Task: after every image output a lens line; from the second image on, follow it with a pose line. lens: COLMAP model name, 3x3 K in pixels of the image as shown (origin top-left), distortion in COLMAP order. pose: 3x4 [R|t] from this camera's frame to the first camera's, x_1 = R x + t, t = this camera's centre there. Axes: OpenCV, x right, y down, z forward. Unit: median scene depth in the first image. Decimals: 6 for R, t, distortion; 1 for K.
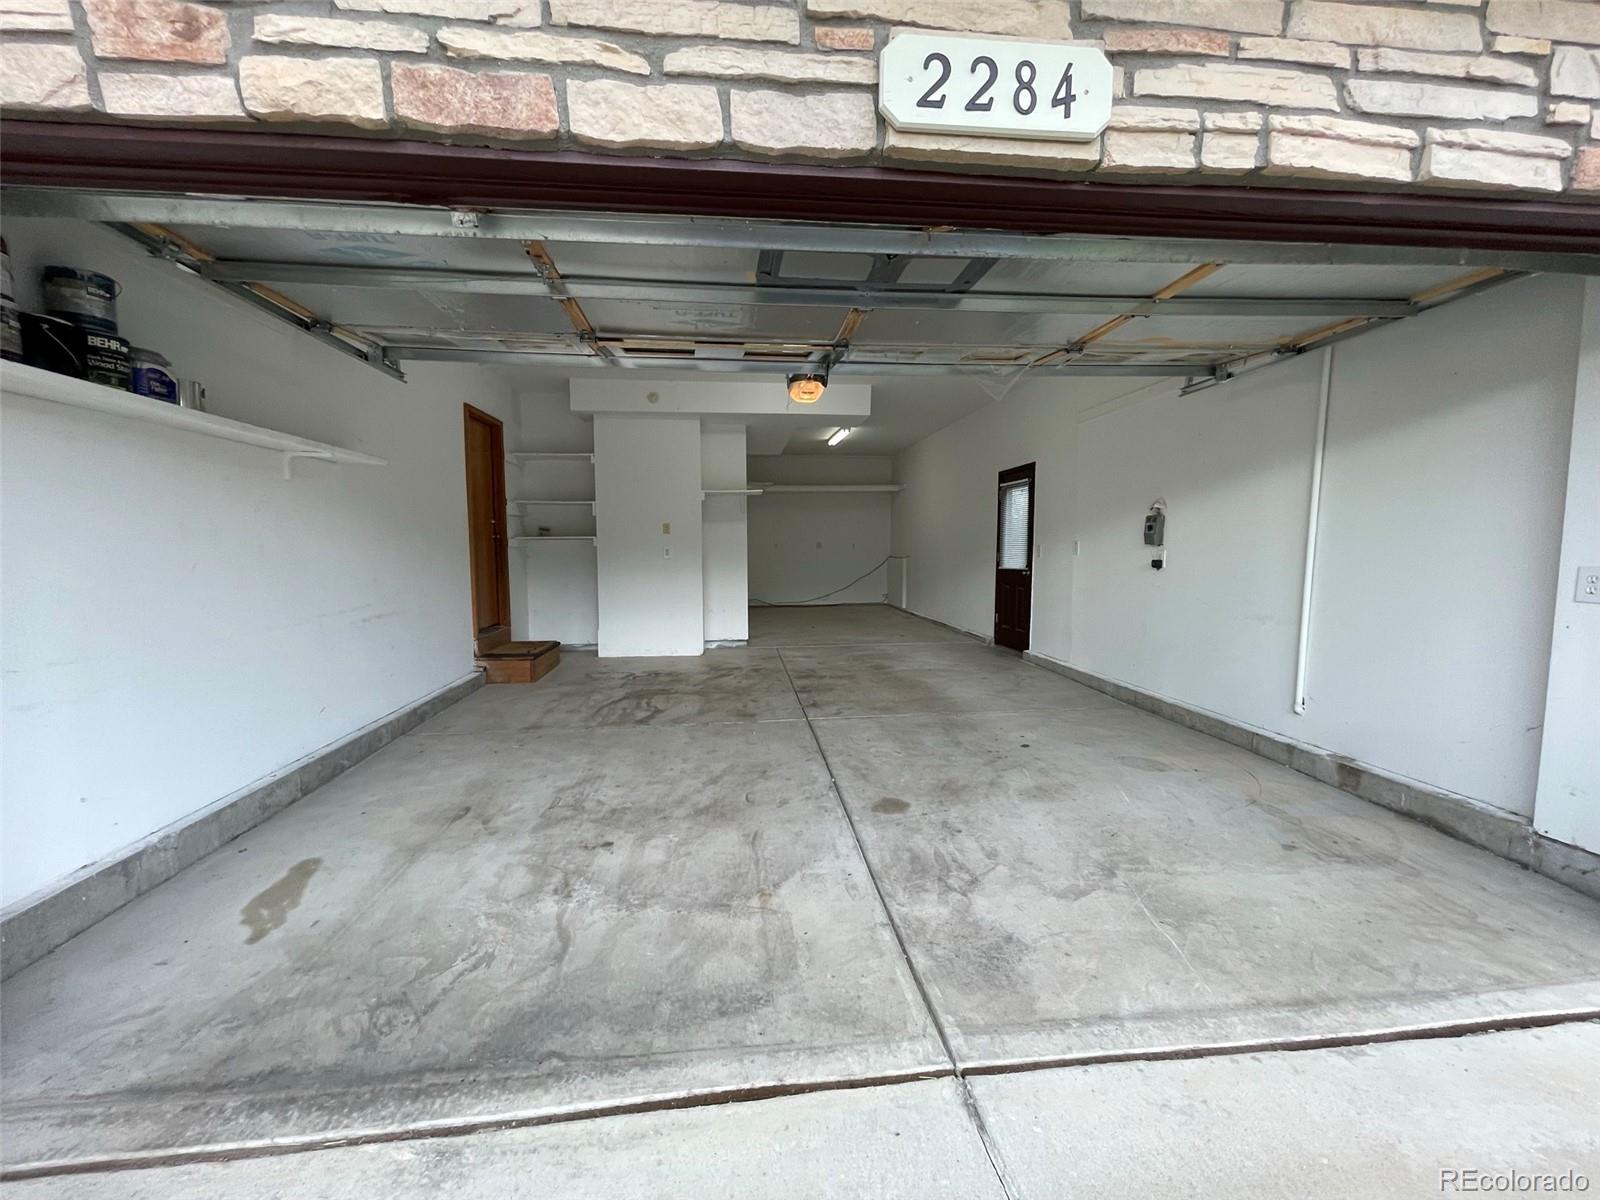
lens RADIAL K [[641.3, 0, 791.6], [0, 641.3, 601.7], [0, 0, 1]] dist [0.001926, 0.000229]
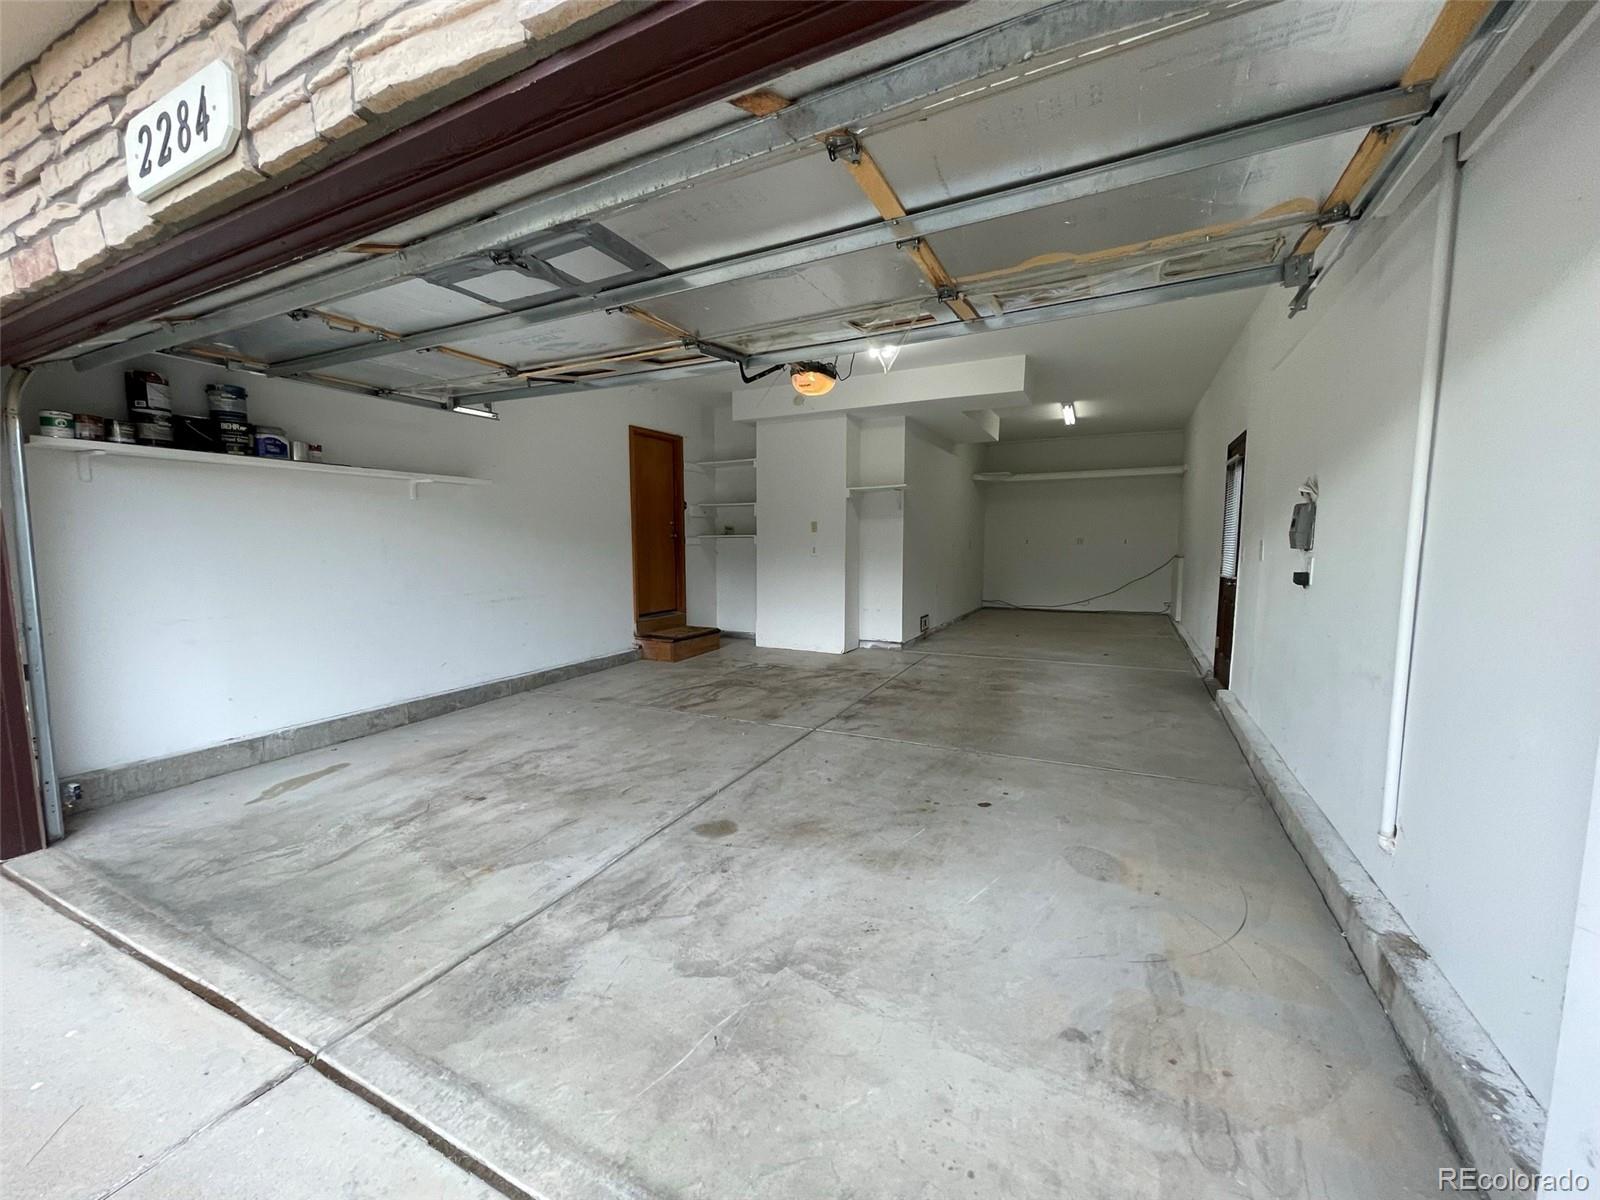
lens RADIAL K [[641.3, 0, 791.6], [0, 641.3, 601.7], [0, 0, 1]] dist [0.001926, 0.000229]
pose [[0.841338, 0.052880, -0.537917, 0.777687], [-0.046787, 0.998592, 0.024989, -0.044027], [0.538481, 0.004144, 0.842627, 0.283446]]
